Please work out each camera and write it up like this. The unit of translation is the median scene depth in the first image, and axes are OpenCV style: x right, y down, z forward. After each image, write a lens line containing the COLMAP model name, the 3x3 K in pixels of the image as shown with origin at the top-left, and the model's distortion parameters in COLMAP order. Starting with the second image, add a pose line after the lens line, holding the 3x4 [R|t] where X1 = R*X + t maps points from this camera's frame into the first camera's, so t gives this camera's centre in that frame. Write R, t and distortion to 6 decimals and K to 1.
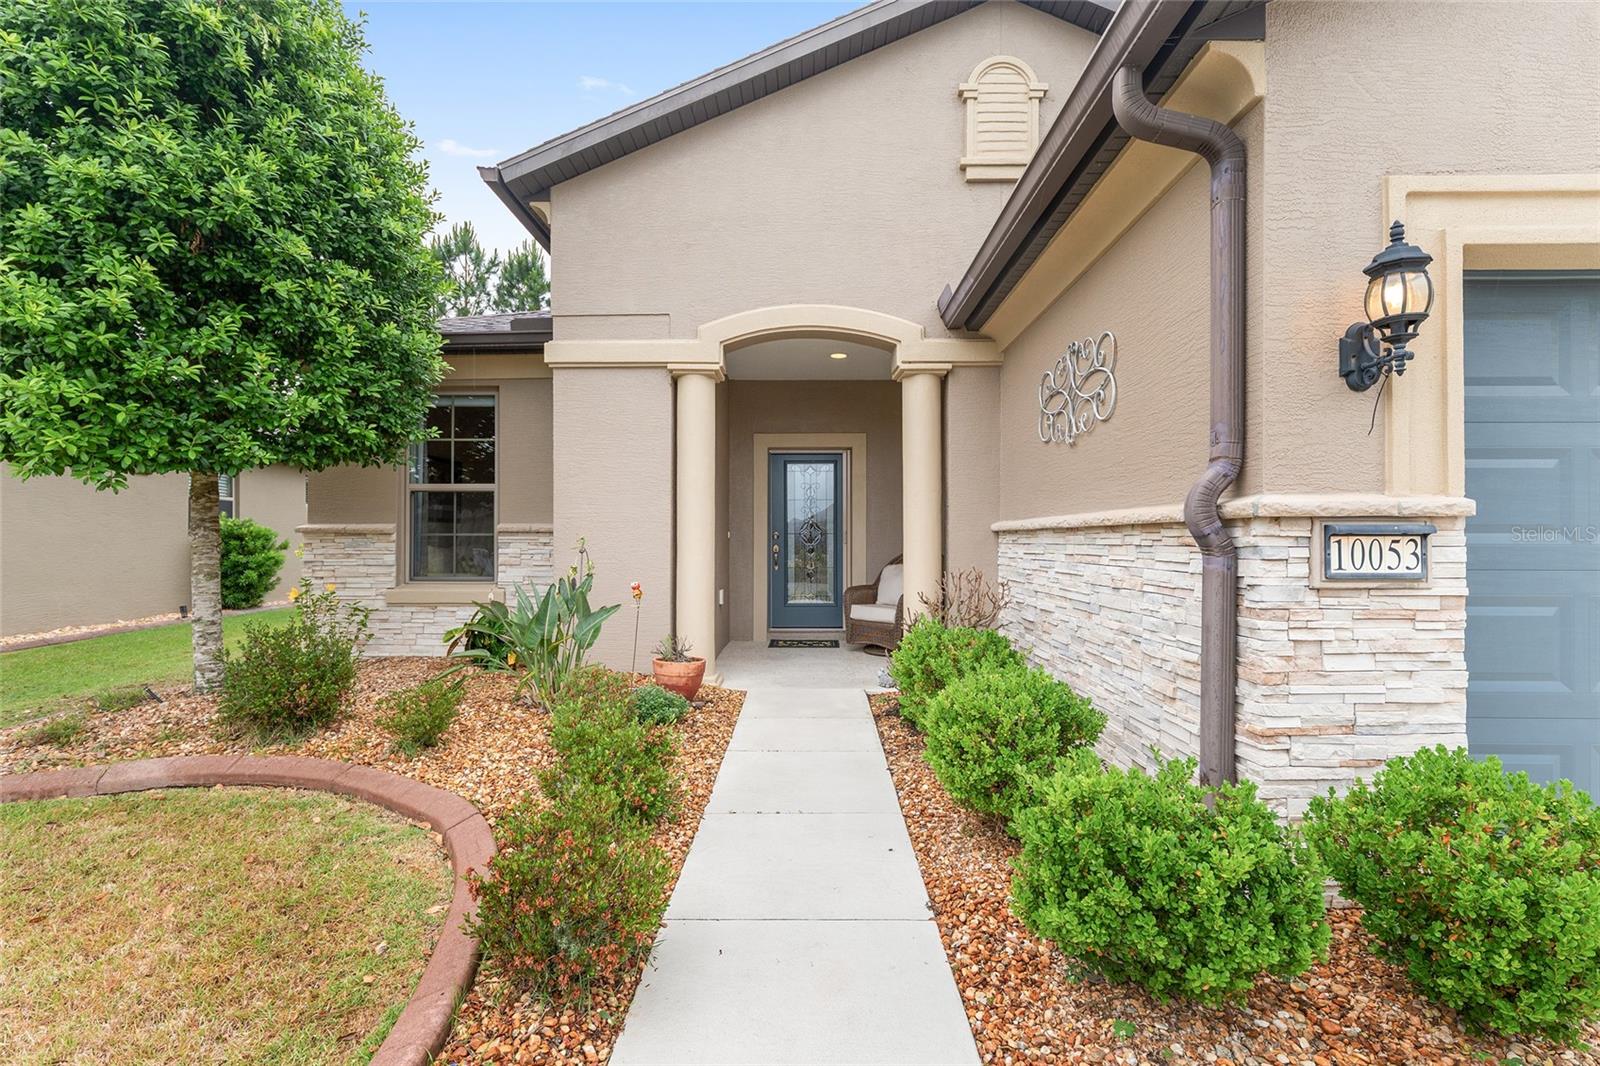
lens RADIAL K [[749.3, 0, 800.0], [0, 749.3, 533.0], [0, 0, 1]] dist [0.001333, 0.000221]
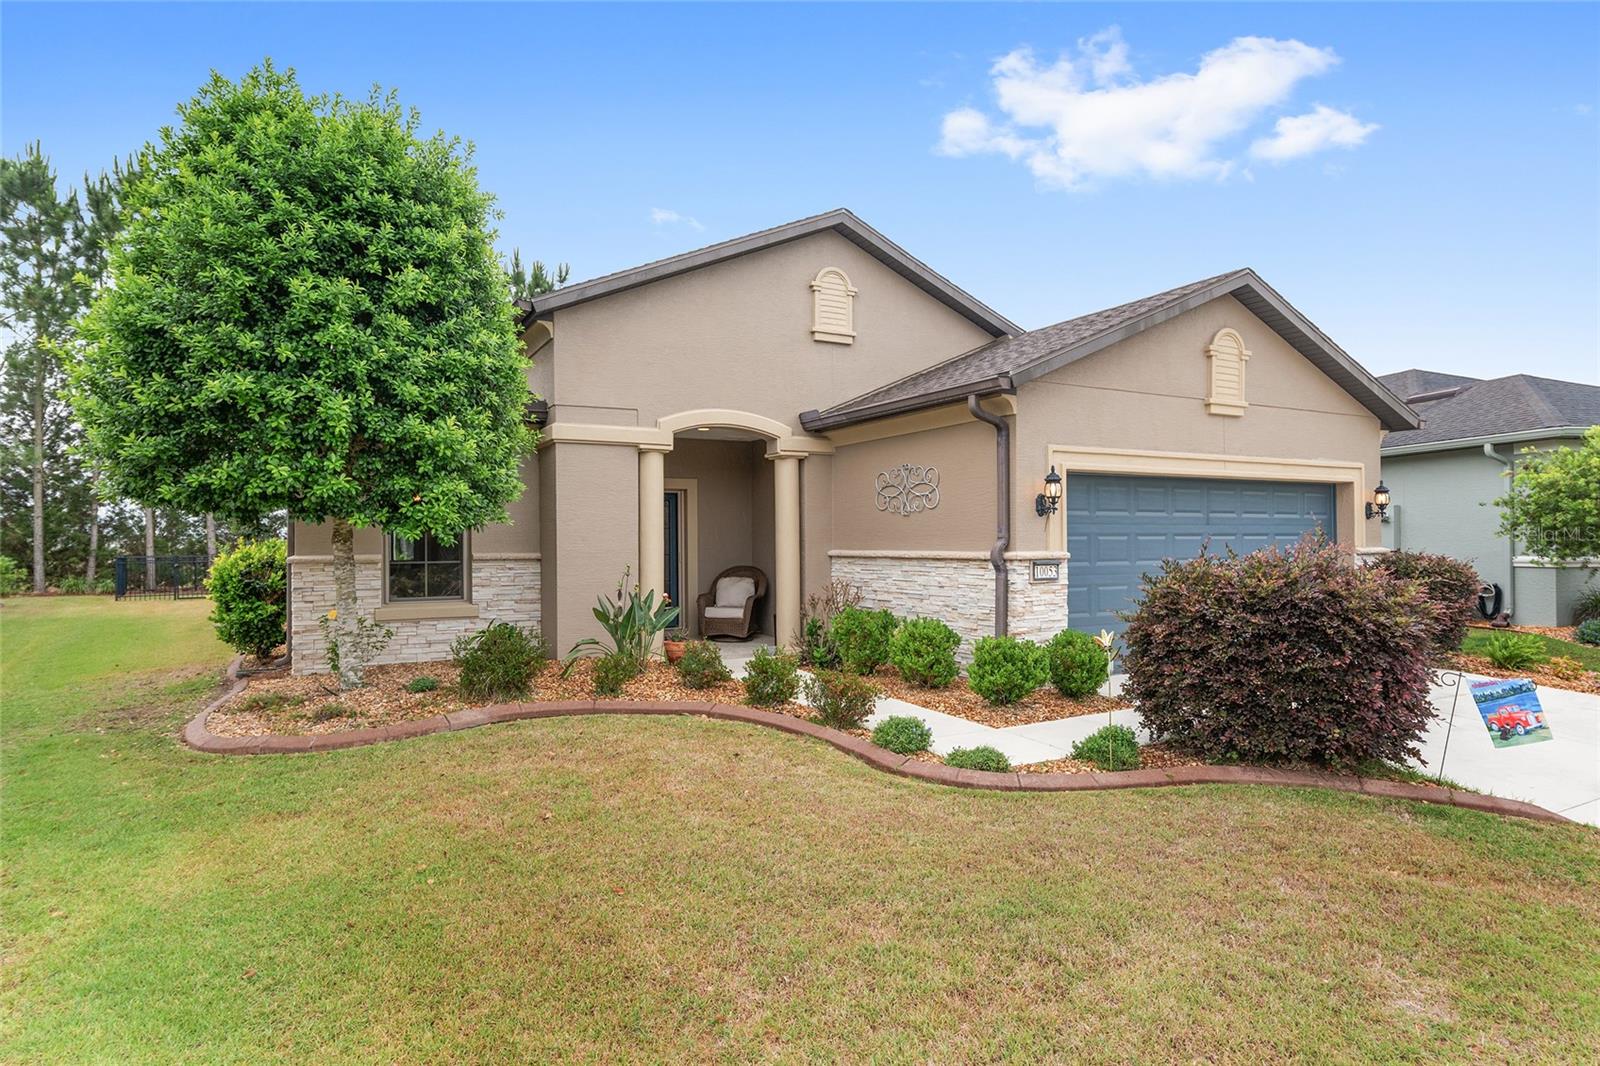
lens RADIAL K [[902.1, 0, 800.0], [0, 902.1, 533.0], [0, 0, 1]] dist [-0.000199, -0.000033]
pose [[0.867391, -0.001472, 0.497624, -1.749024], [0.001694, 0.999999, 0.000007, -0.117849], [-0.497624, 0.000837, 0.867393, -1.526509]]
